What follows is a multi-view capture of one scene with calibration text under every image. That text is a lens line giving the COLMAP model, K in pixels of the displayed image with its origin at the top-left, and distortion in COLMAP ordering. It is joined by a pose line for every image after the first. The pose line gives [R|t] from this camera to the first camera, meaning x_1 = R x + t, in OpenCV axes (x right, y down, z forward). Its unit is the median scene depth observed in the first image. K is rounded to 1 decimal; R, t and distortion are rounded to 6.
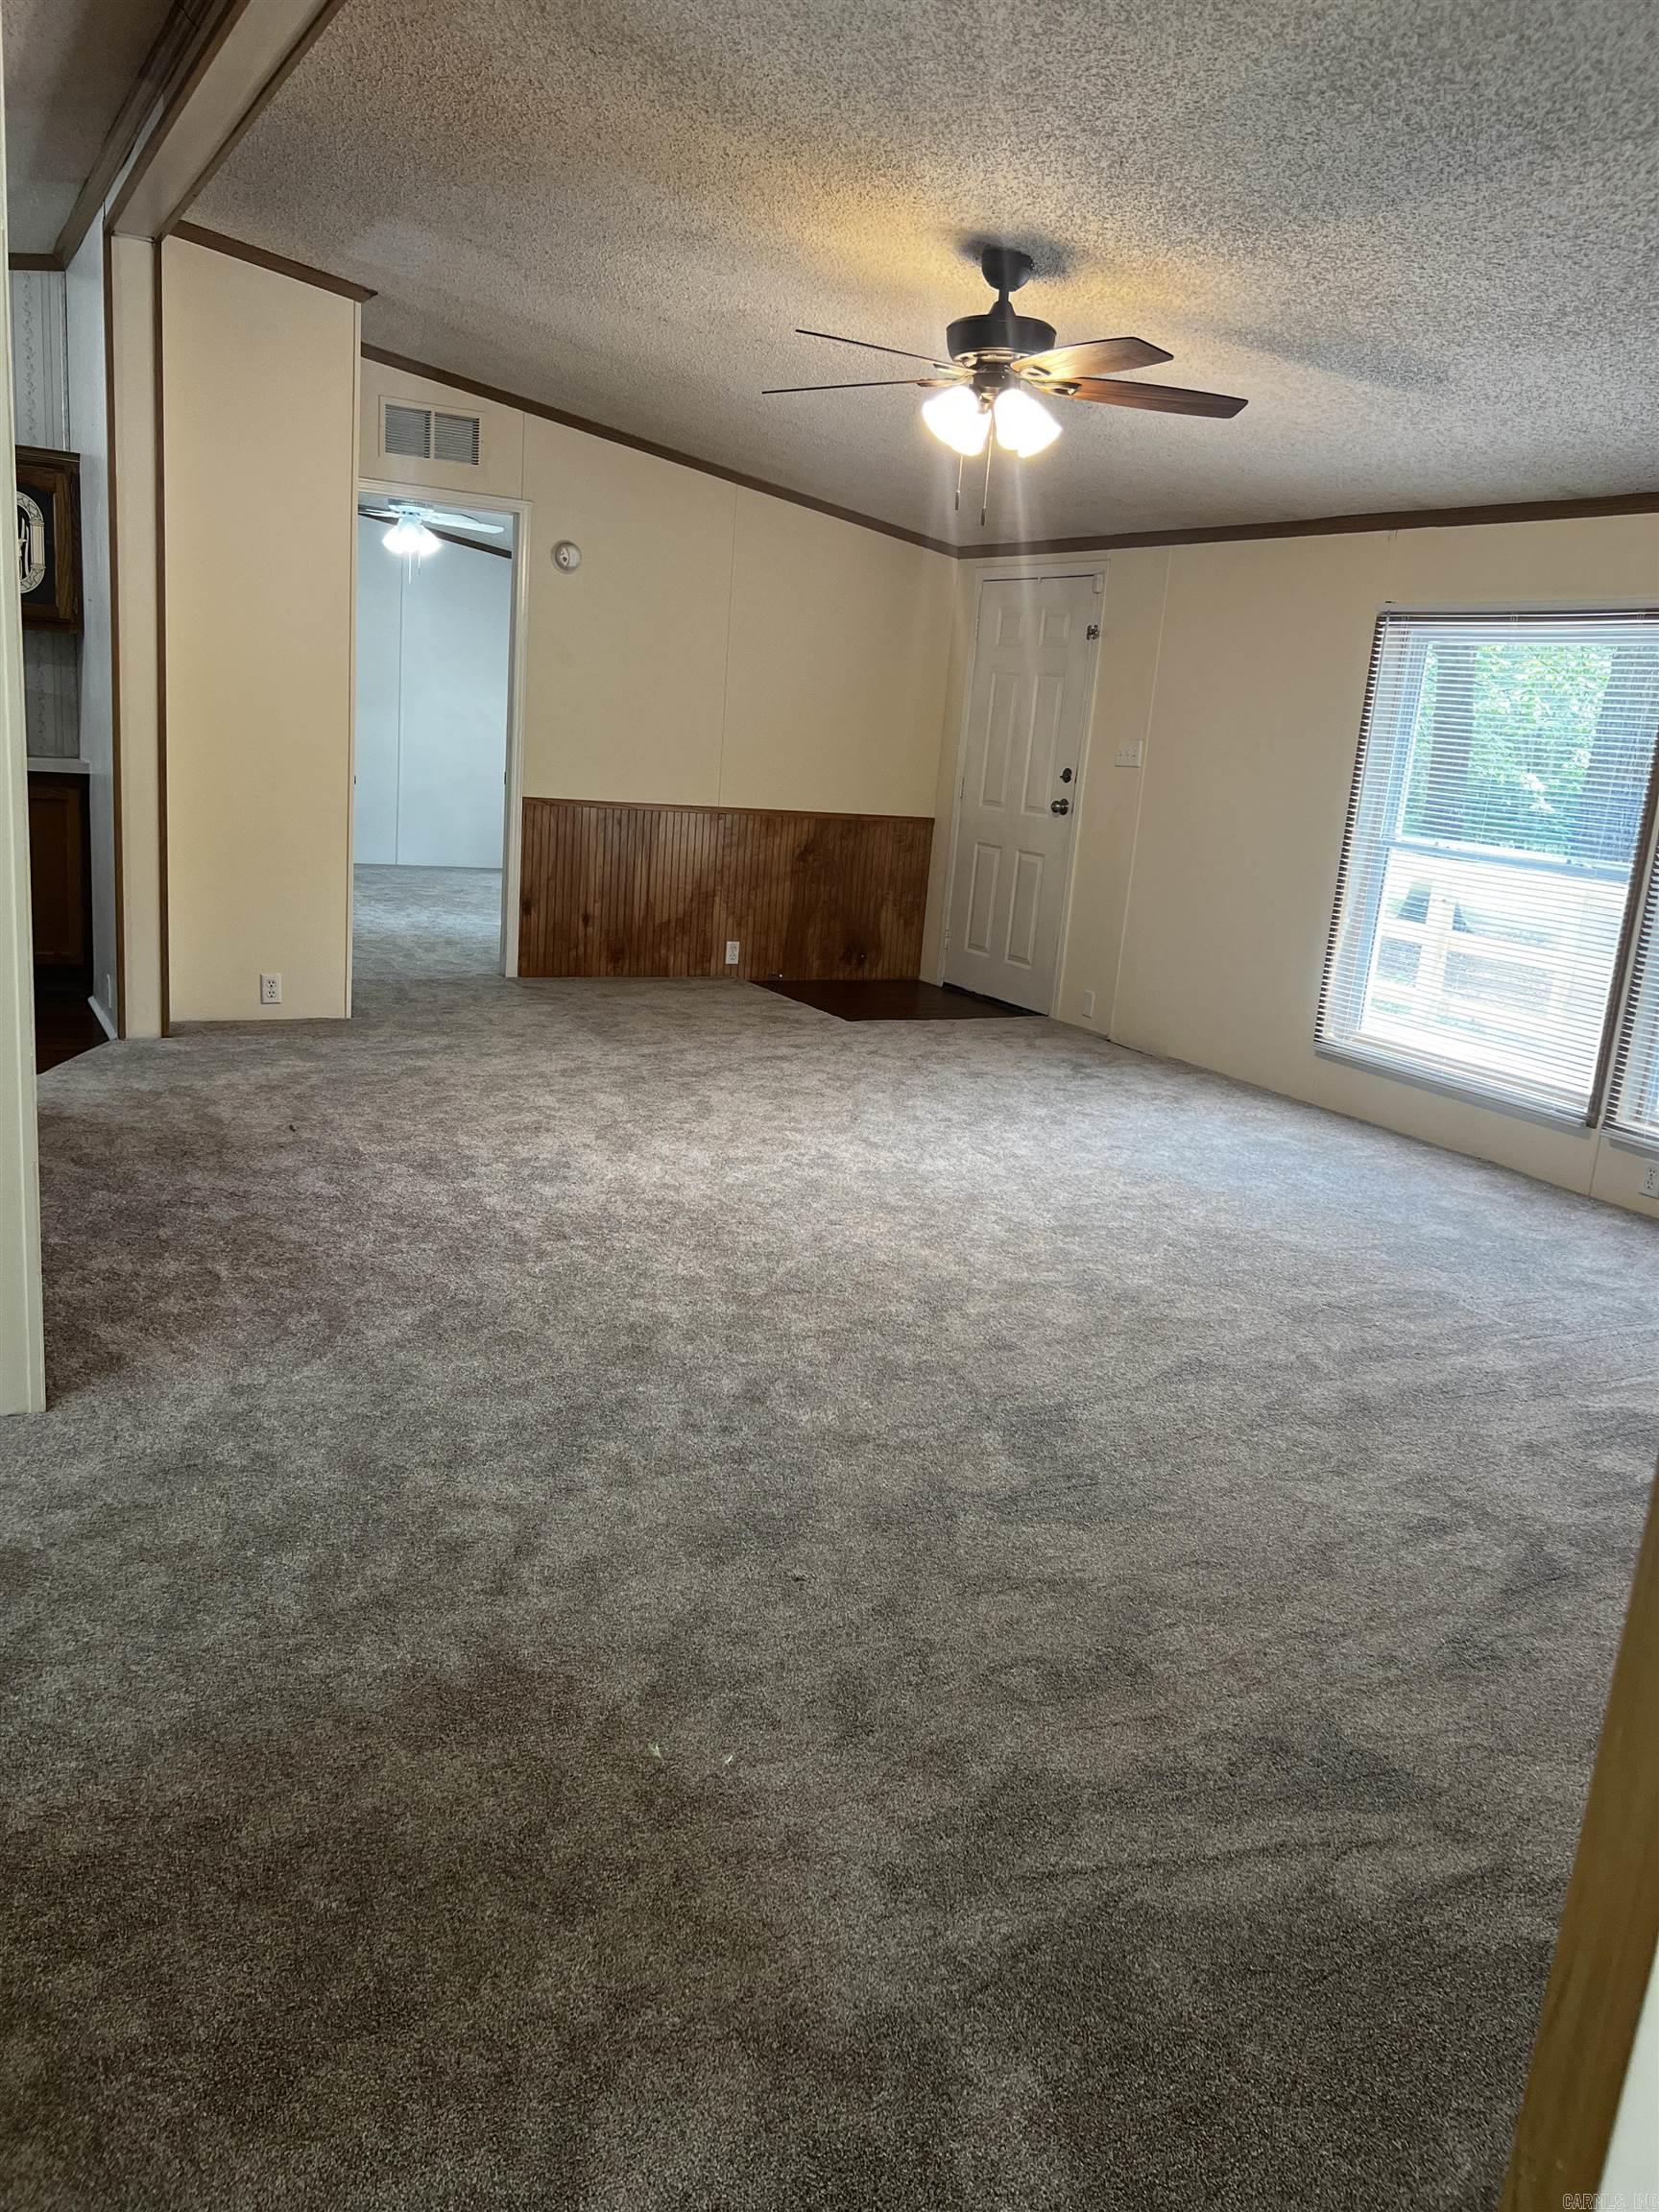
lens RADIAL K [[1670.3, 0, 834.1], [0, 1670.3, 1093.0], [0, 0, 1]] dist [0.048482, -0.057104]
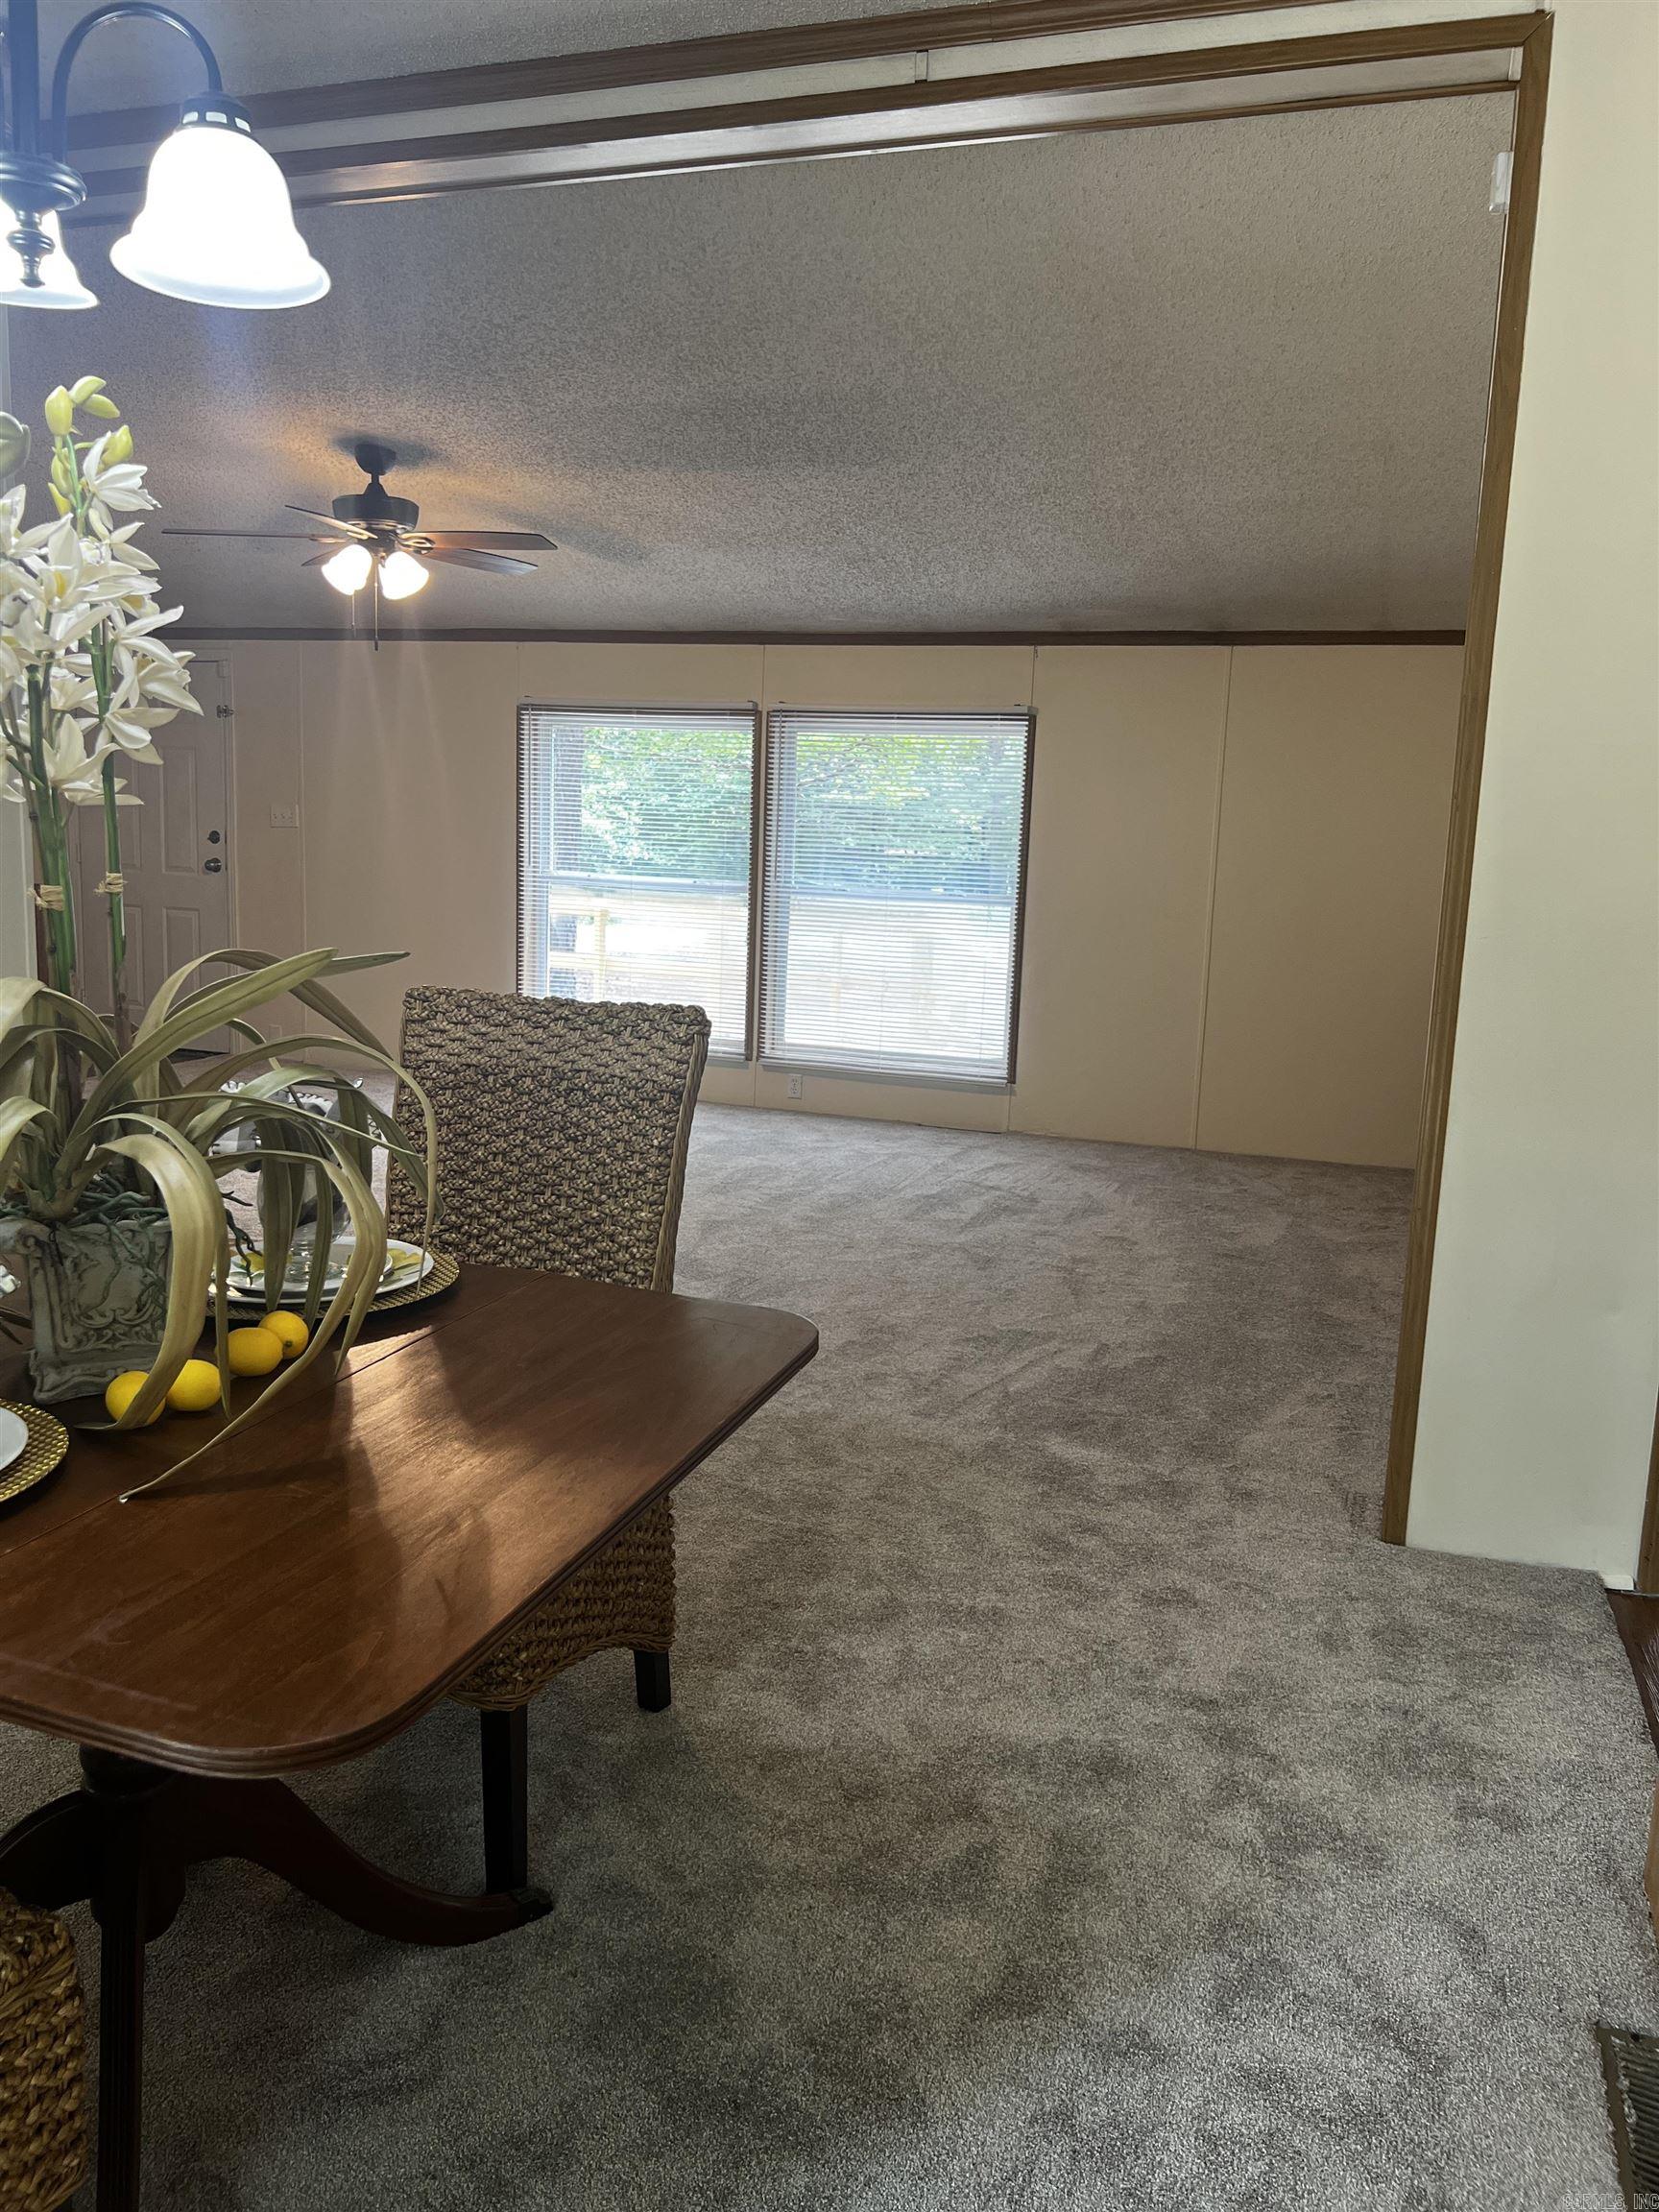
lens RADIAL K [[1691.0, 0, 829.3], [0, 1691.0, 1108.8], [0, 0, 1]] dist [0.095738, -0.205941]
pose [[0.741930, -0.159317, 0.651274, -0.587264], [0.168739, 0.984462, 0.048596, 0.003712], [-0.648897, 0.073840, 0.757285, -0.201387]]
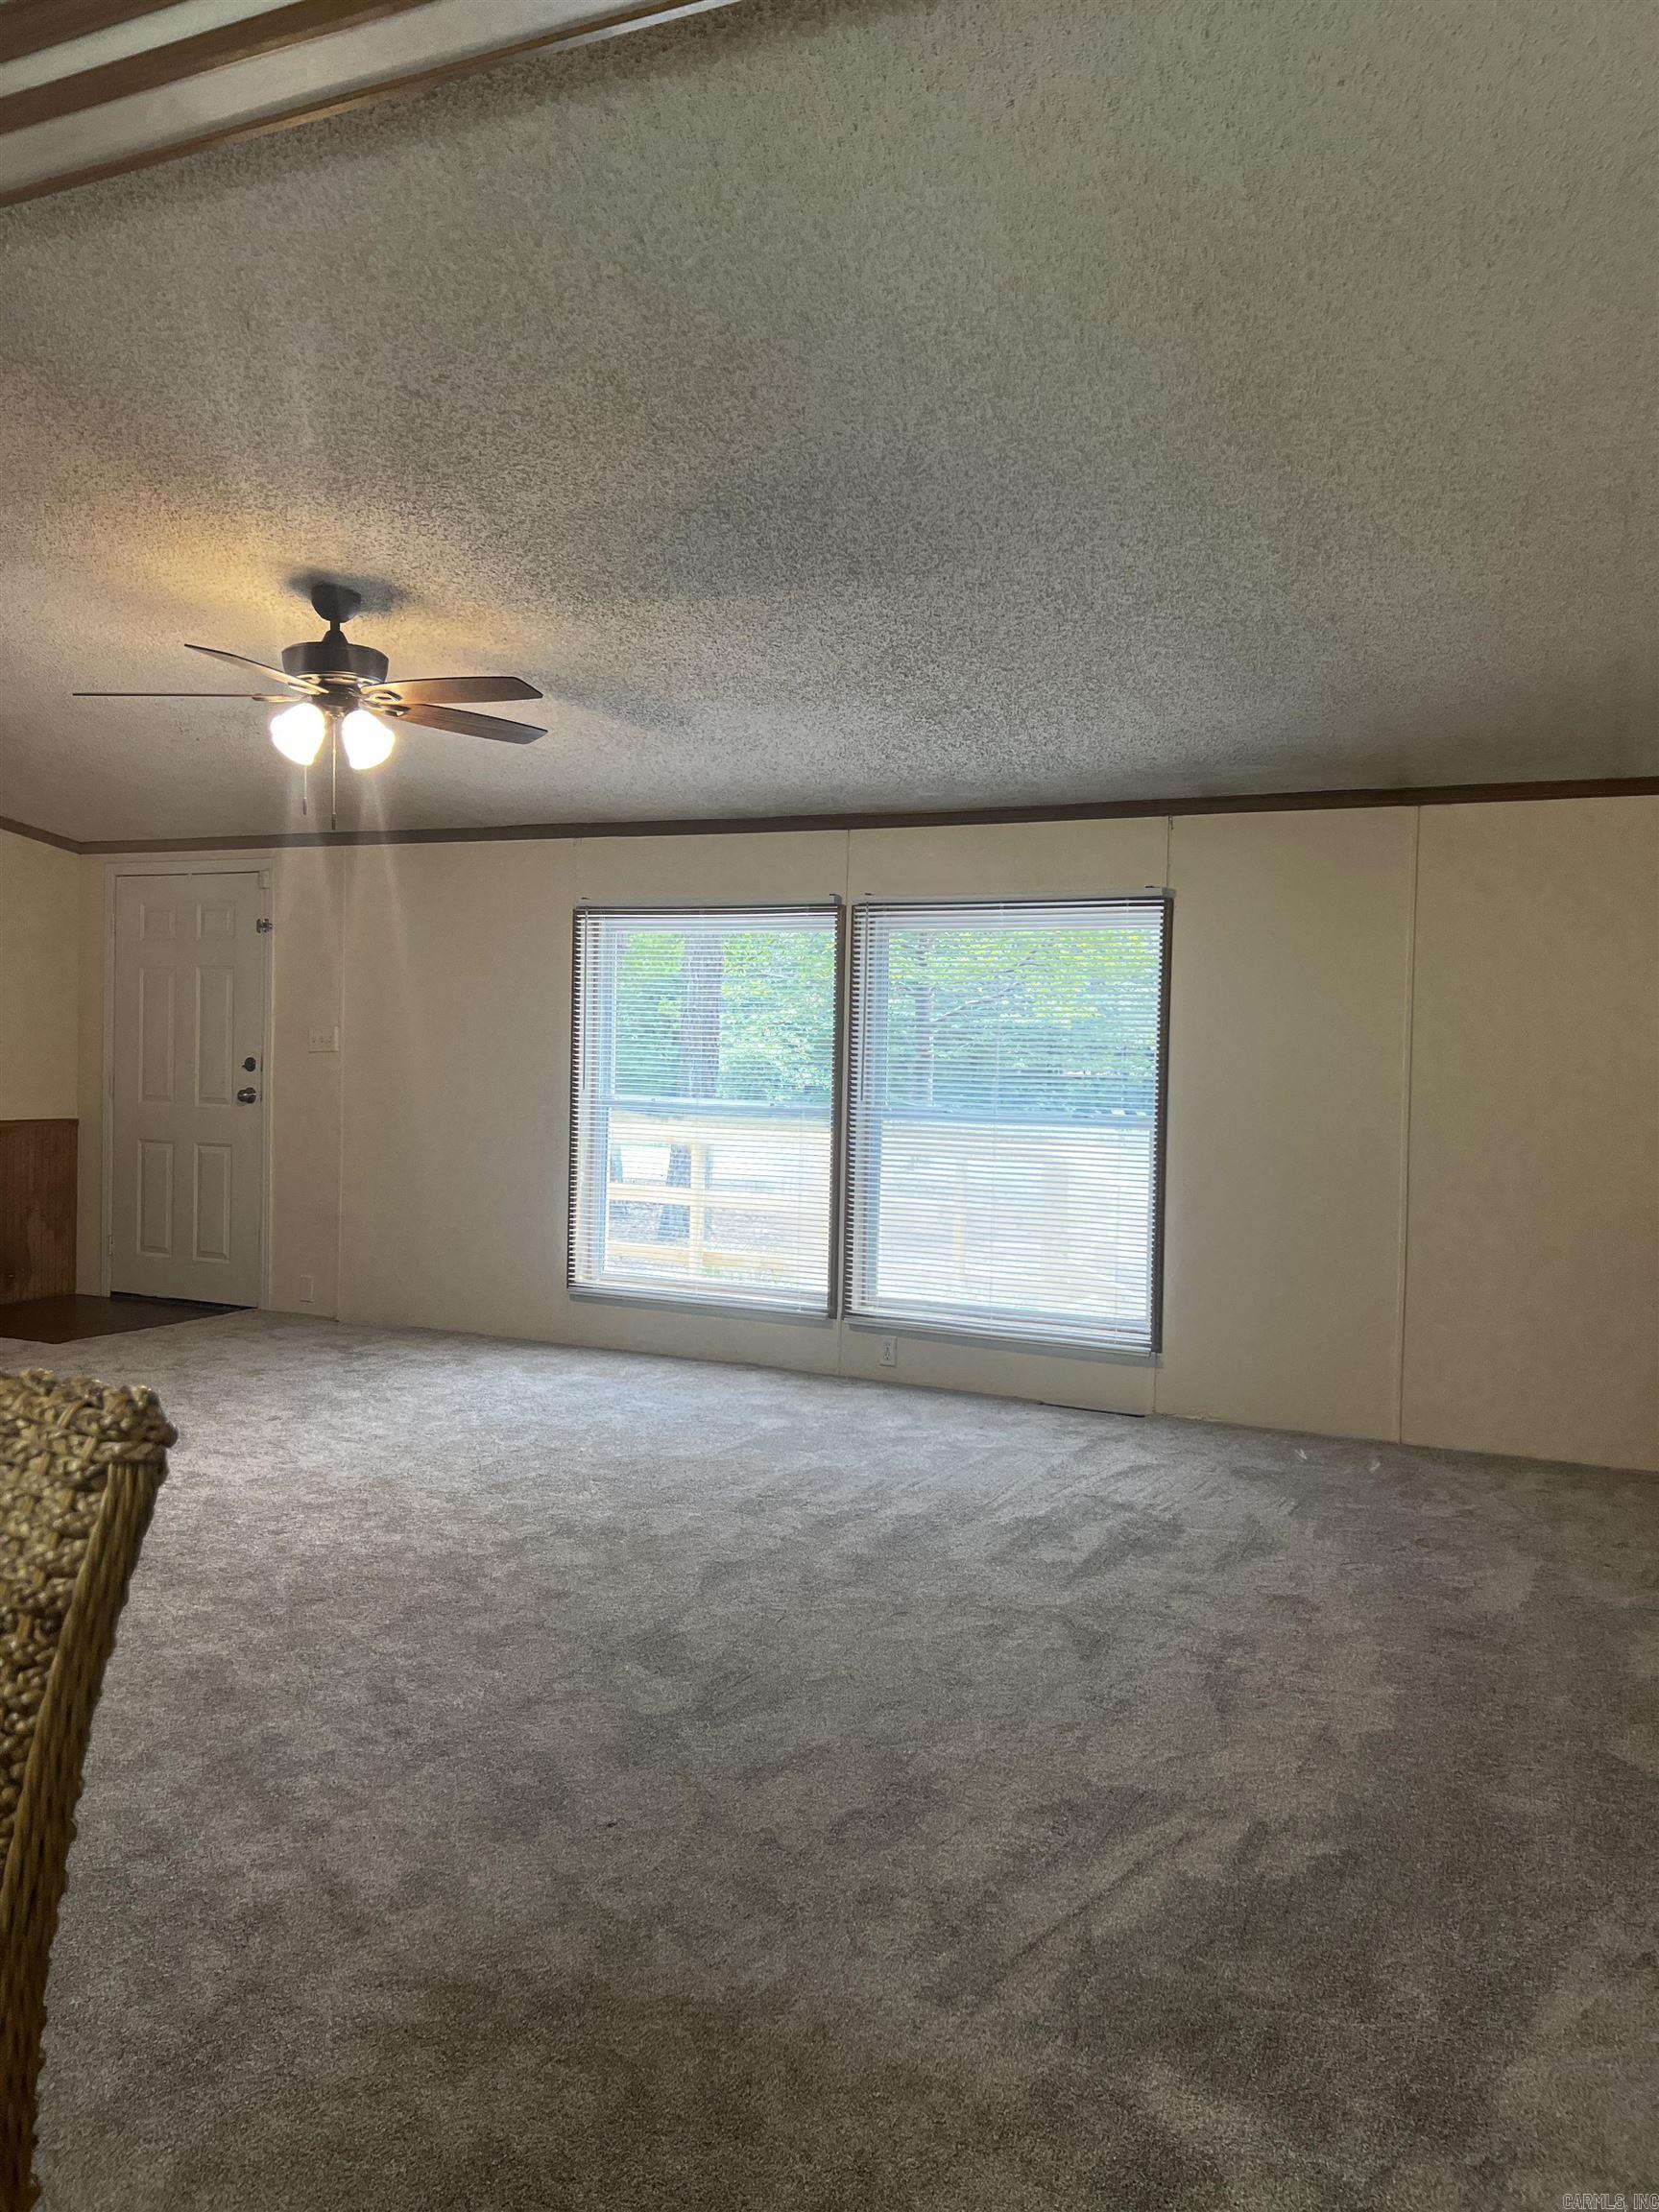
lens RADIAL K [[1677.2, 0, 834.8], [0, 1677.2, 1106.8], [0, 0, 1]] dist [0.074230, -0.141468]
pose [[0.808714, -0.080539, 0.582662, -0.298968], [0.170101, 0.980279, -0.100593, -0.009078], [-0.563070, 0.180462, 0.806465, 0.003447]]
